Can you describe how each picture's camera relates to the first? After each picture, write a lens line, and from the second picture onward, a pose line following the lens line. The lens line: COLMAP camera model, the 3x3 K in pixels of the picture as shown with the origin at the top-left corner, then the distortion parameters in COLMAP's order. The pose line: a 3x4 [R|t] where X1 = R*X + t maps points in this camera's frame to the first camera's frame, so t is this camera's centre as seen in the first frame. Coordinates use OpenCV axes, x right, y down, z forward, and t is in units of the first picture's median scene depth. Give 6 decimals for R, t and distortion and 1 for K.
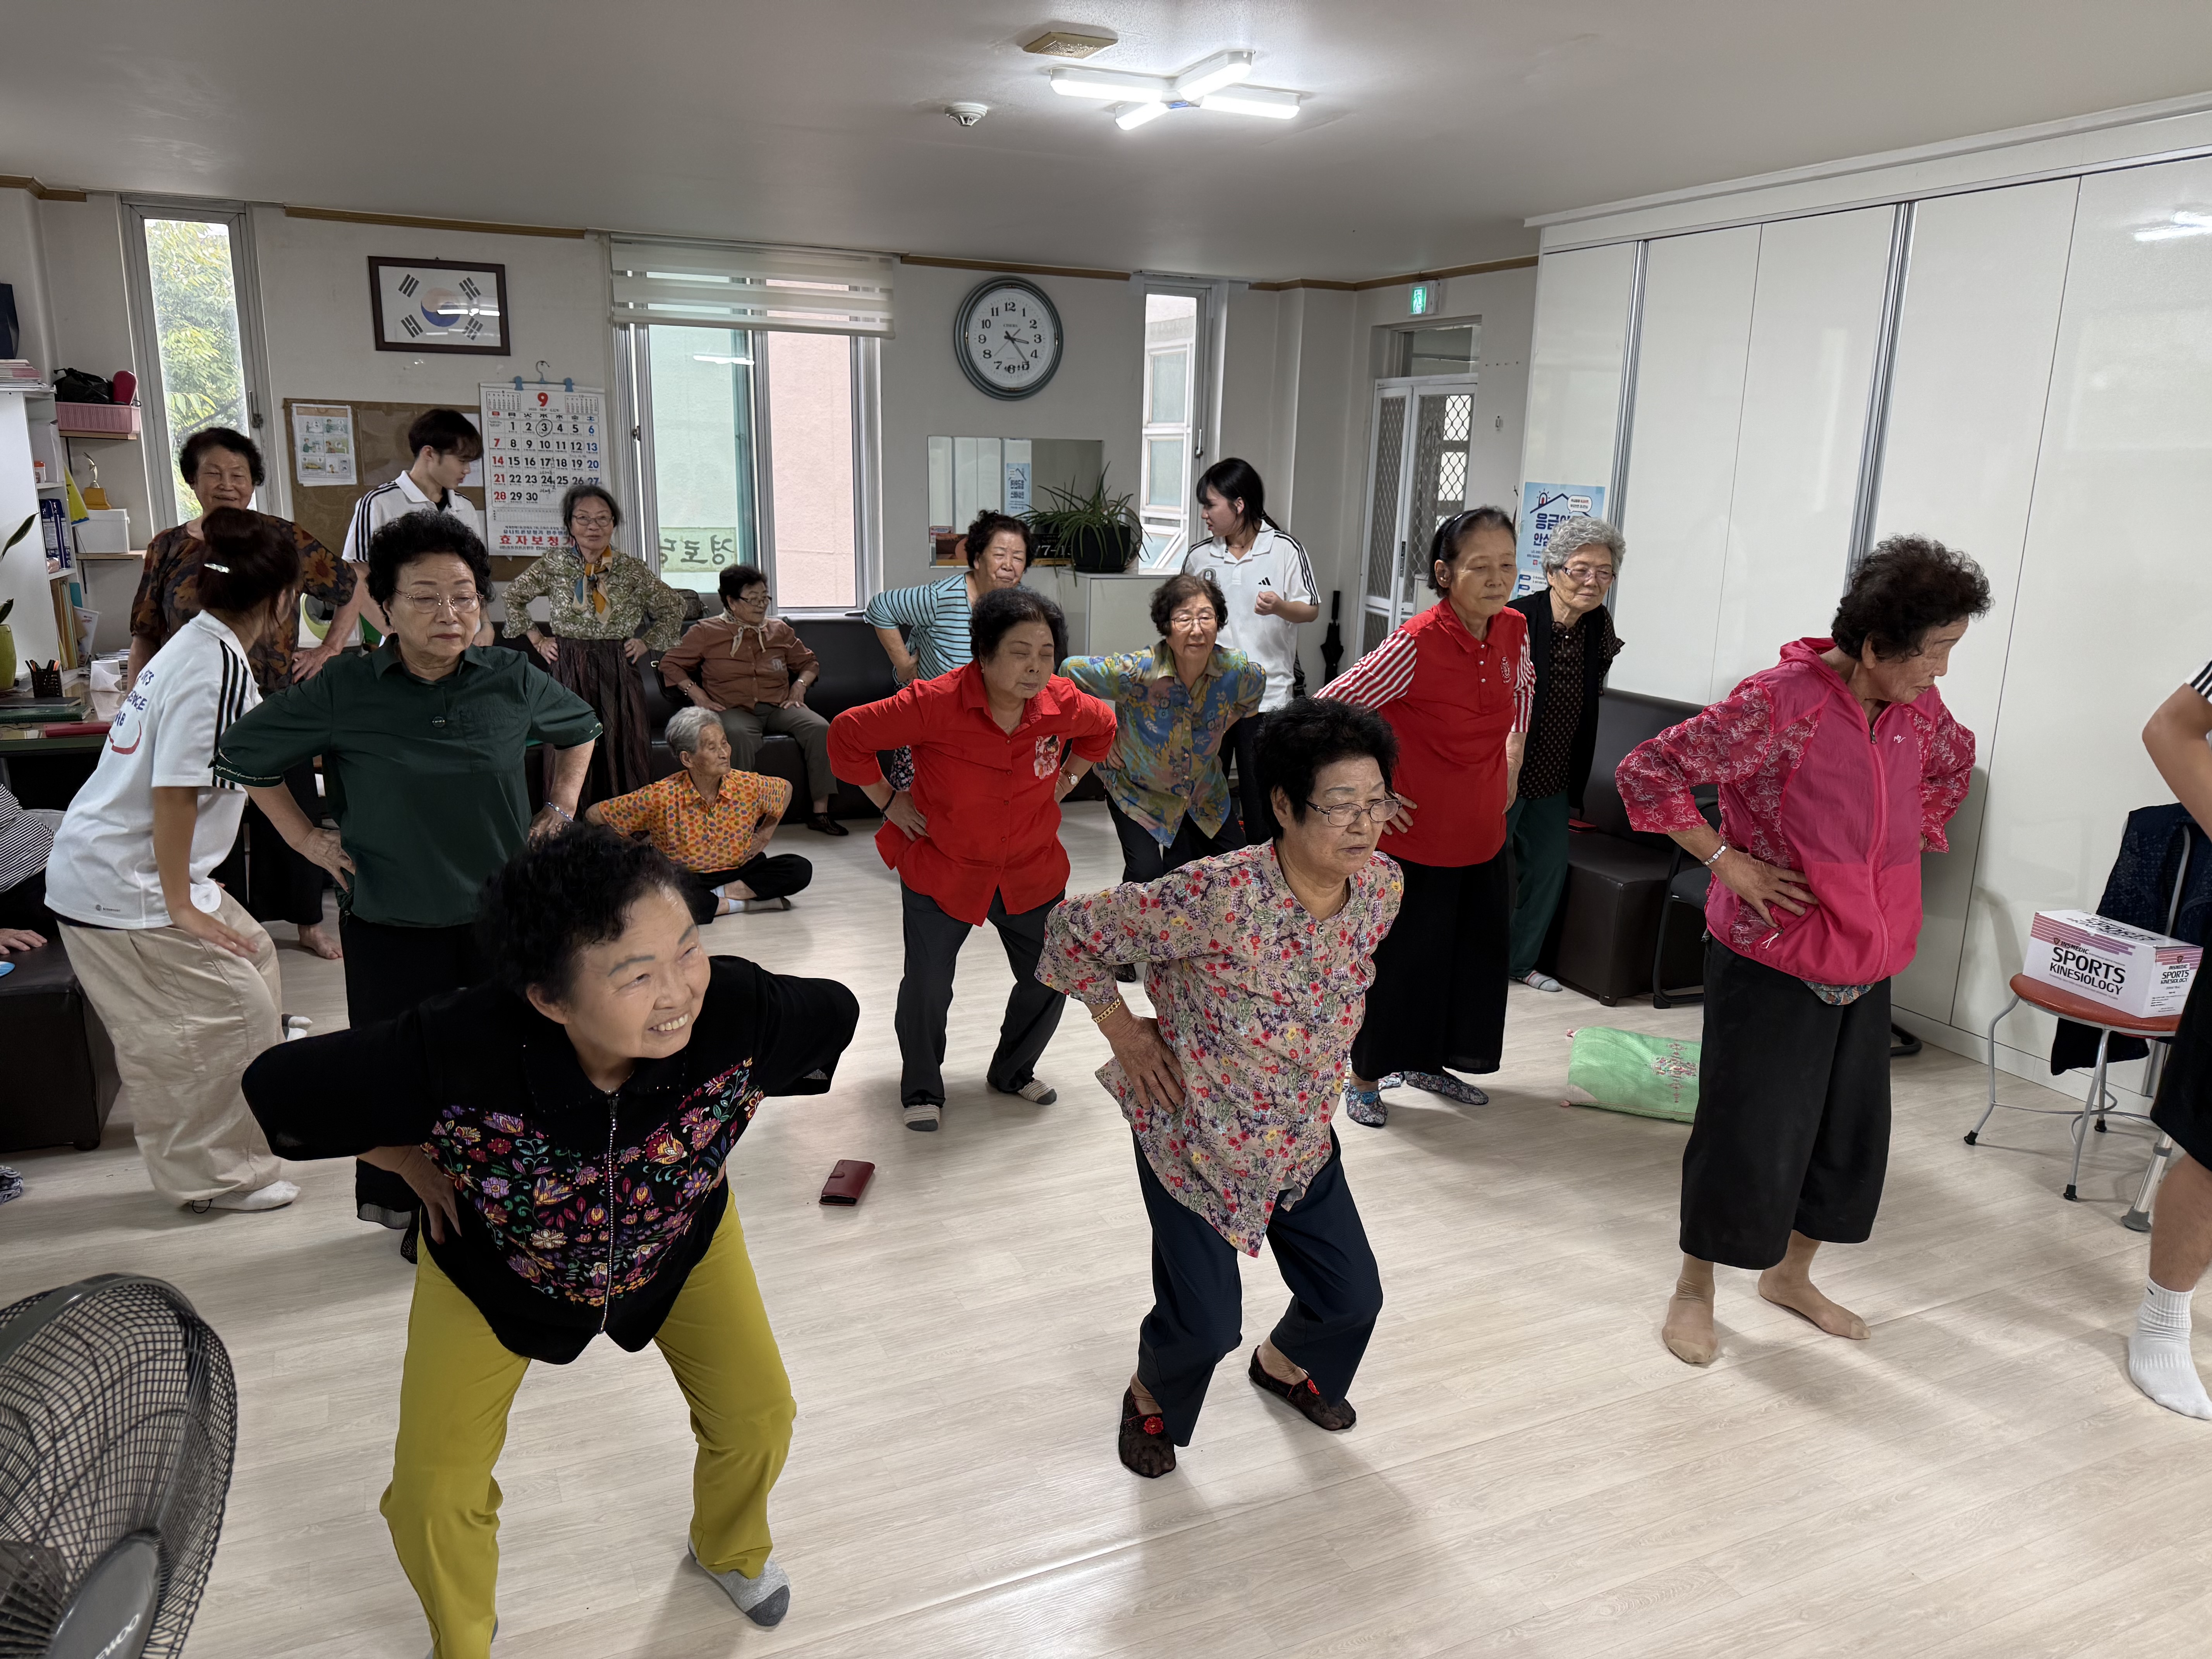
lens RADIAL K [[1560.7, 0, 1093.3], [0, 1560.7, 859.4], [0, 0, 1]] dist [0.049605, -0.067570]
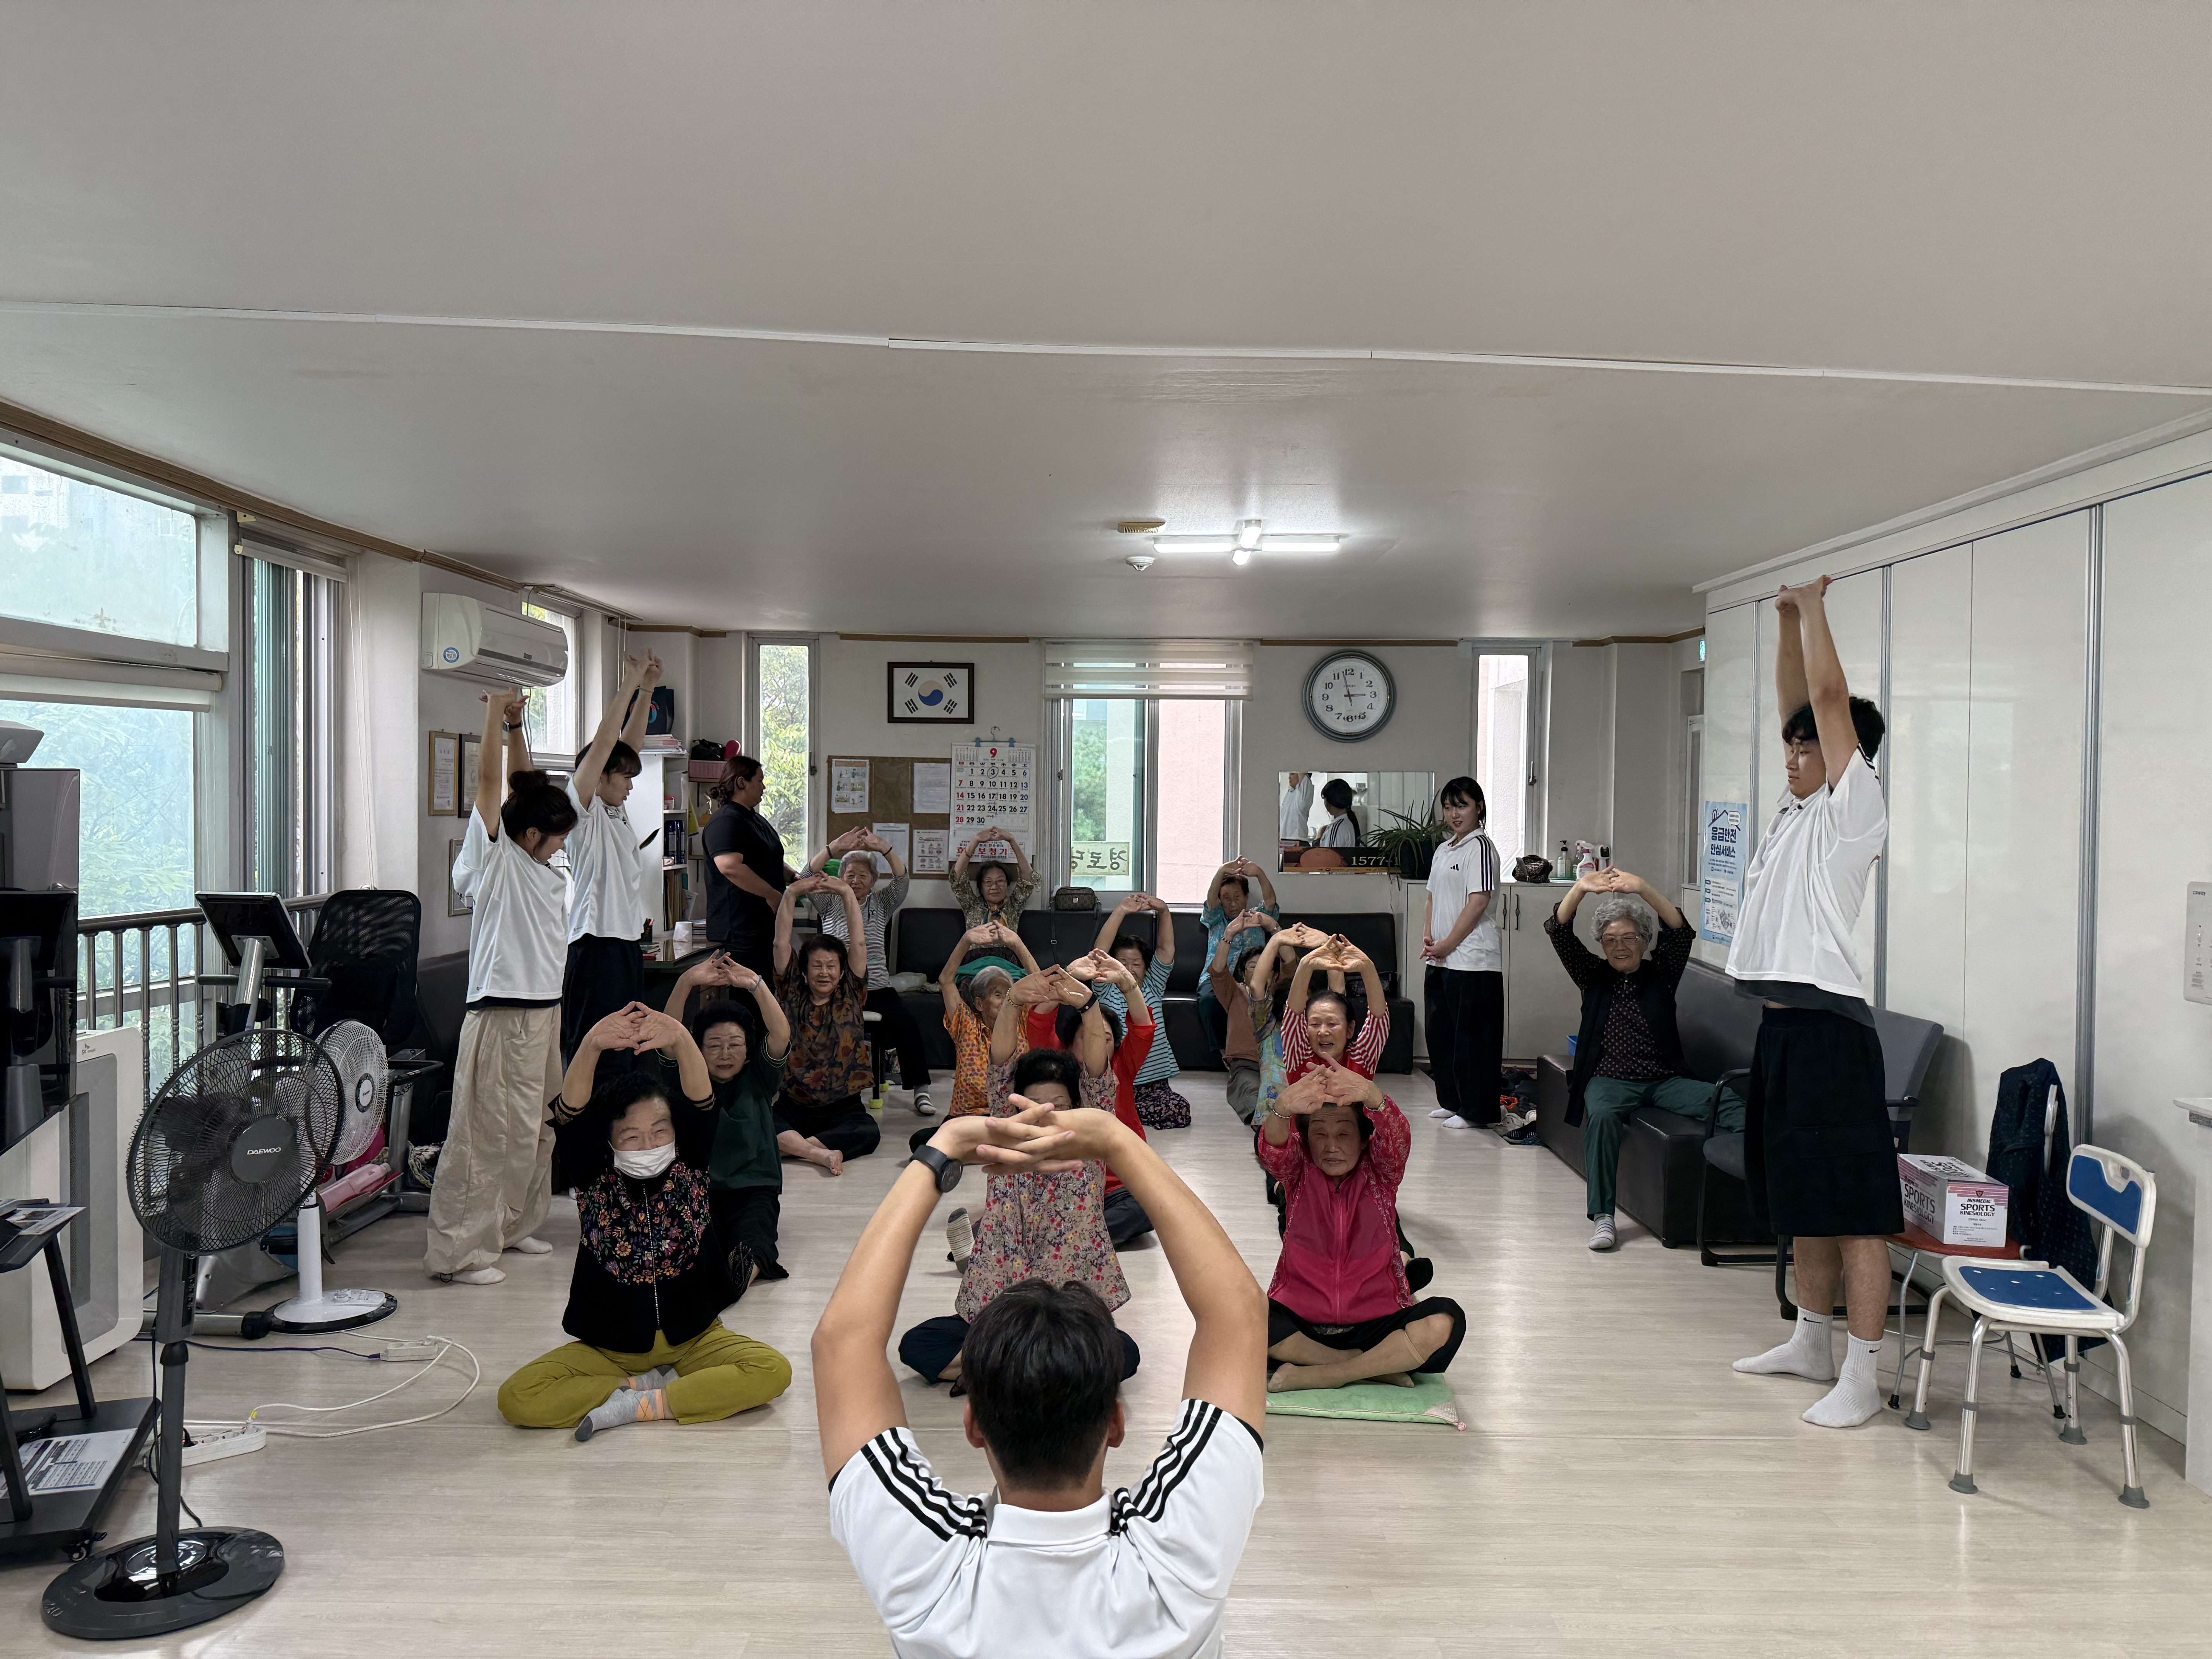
lens RADIAL K [[1560.7, 0, 1090.3], [0, 1560.7, 855.7], [0, 0, 1]] dist [0.049605, -0.067570]
pose [[0.905217, 0.004330, -0.424928, 0.330442], [-0.095053, 0.976675, -0.192536, 0.058255], [0.414182, 0.214678, 0.884515, -0.179853]]
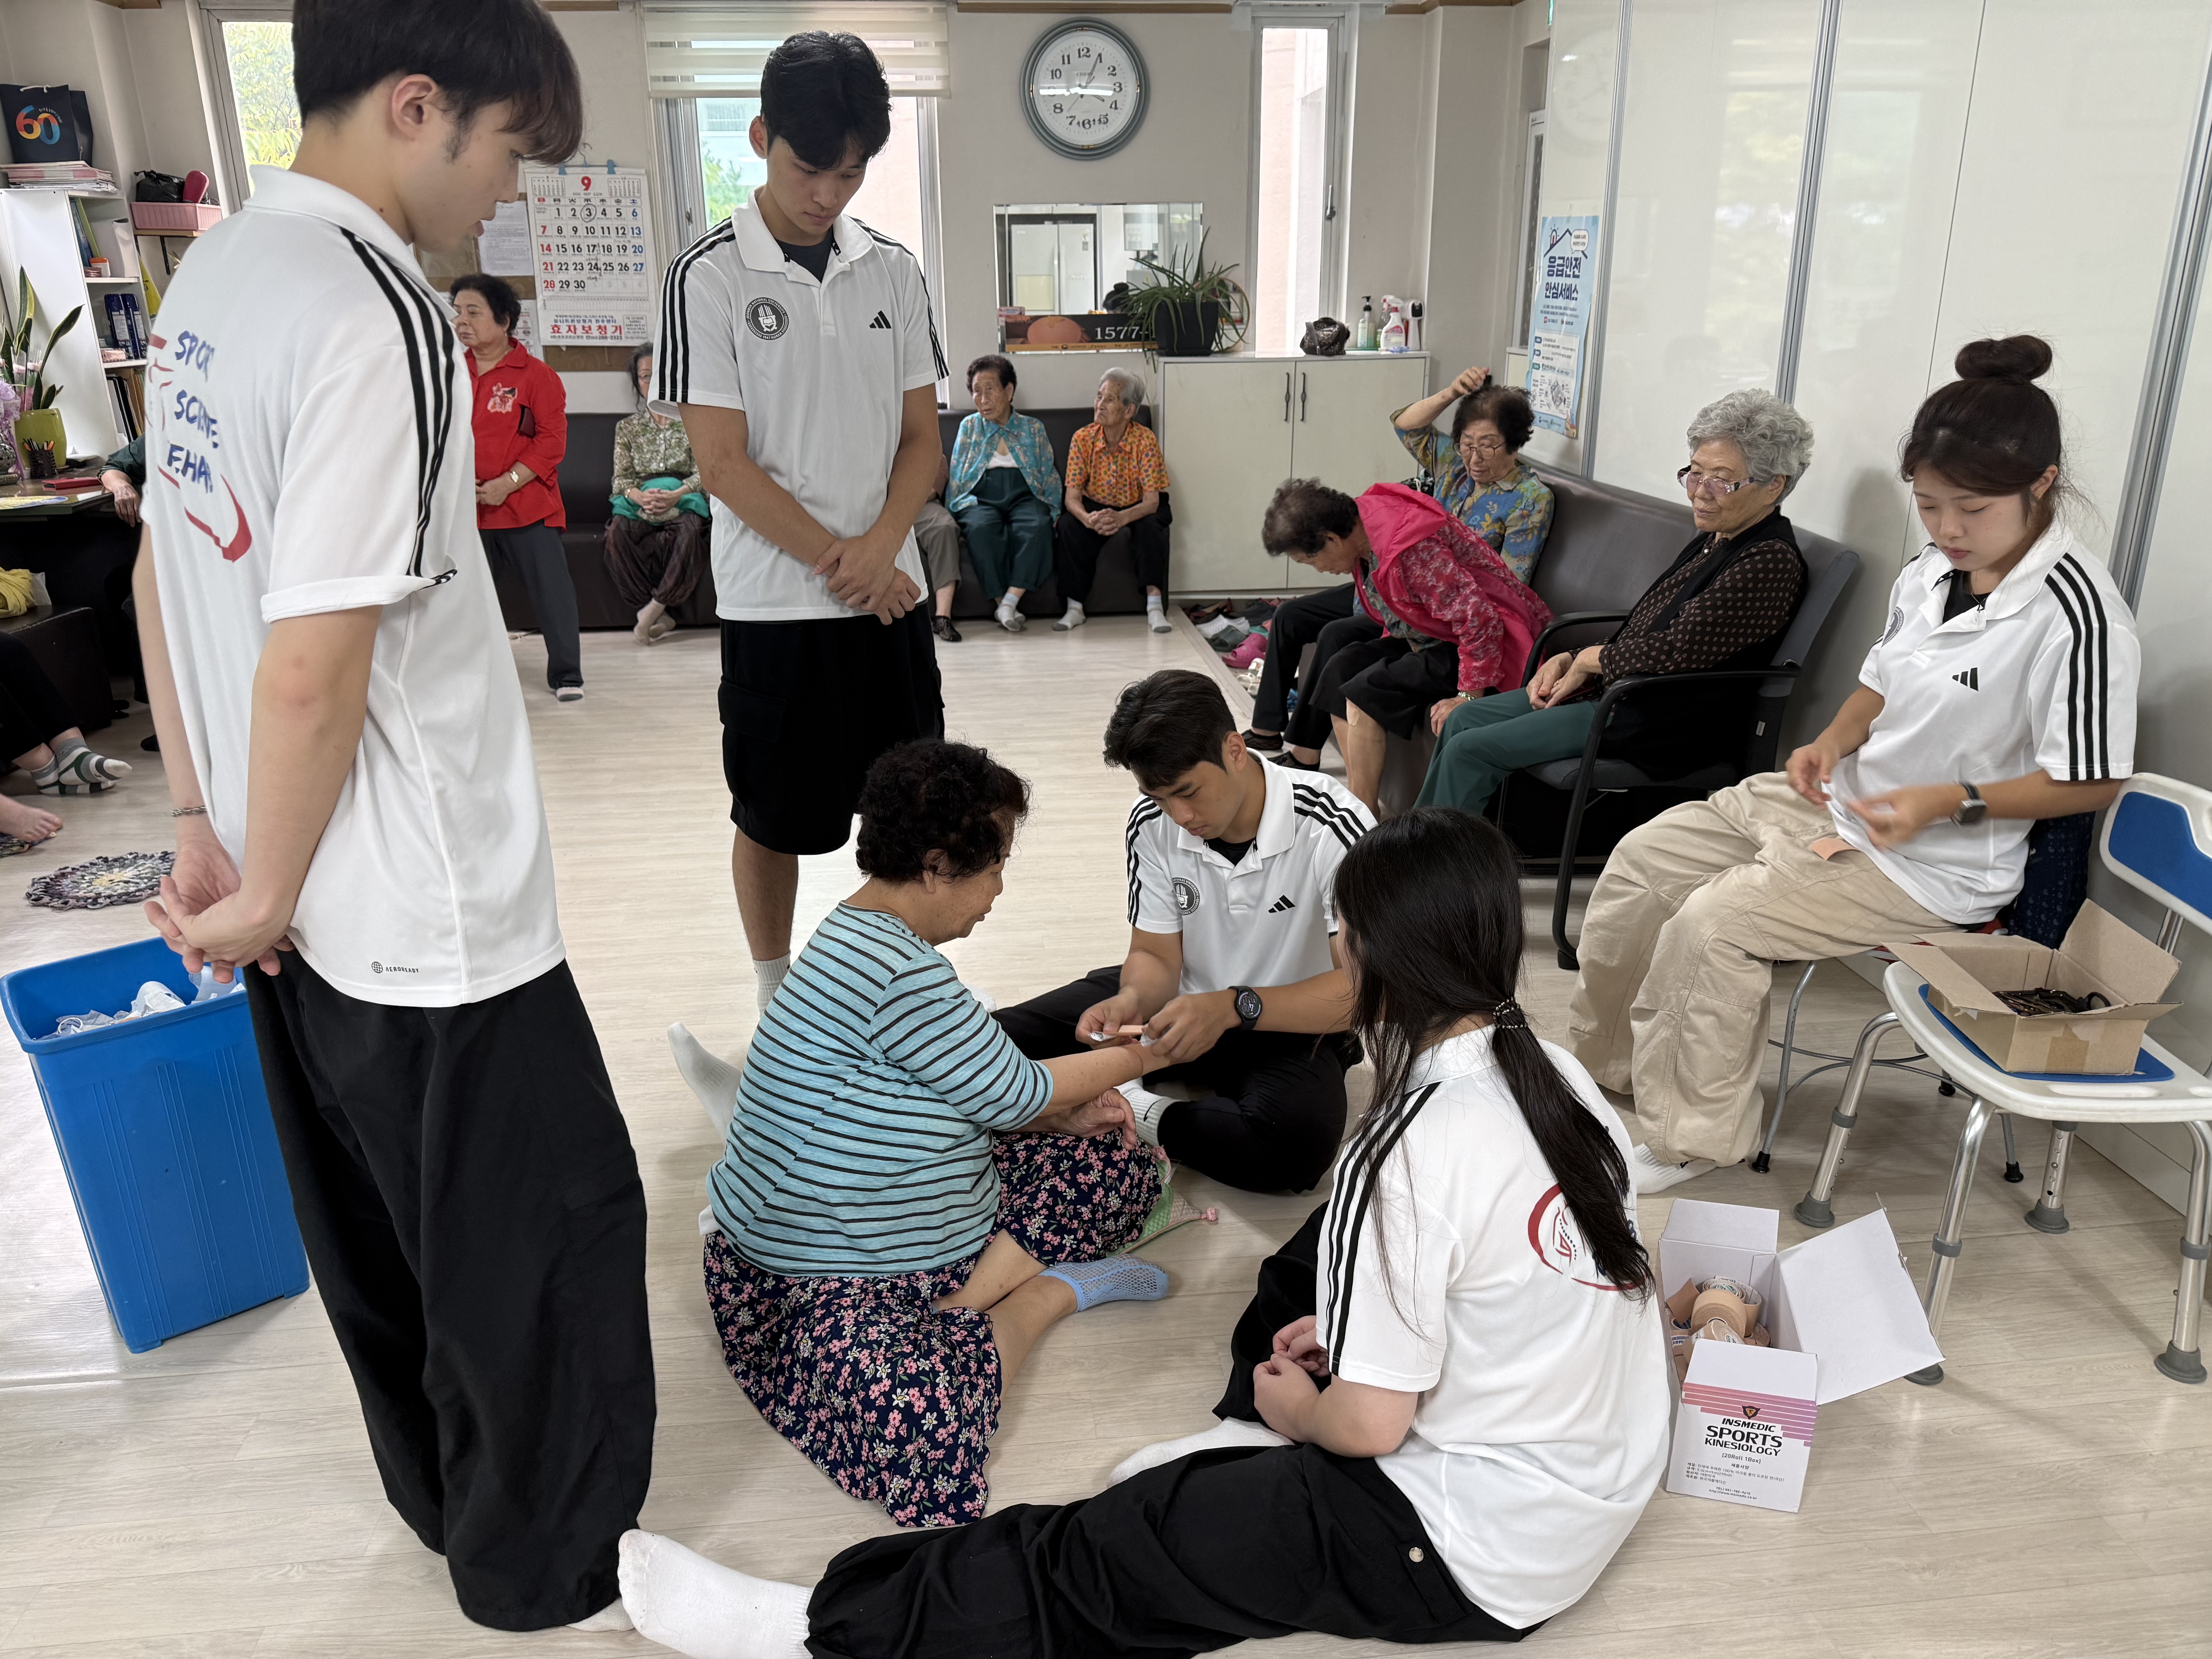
lens RADIAL K [[1560.7, 0, 1115.2], [0, 1560.7, 827.2], [0, 0, 1]] dist [0.049605, -0.067570]
pose [[0.947981, 0.074141, -0.309573, 0.314257], [-0.047648, 0.994591, 0.092291, 0.003876], [0.314741, -0.072739, 0.946386, 0.141544]]
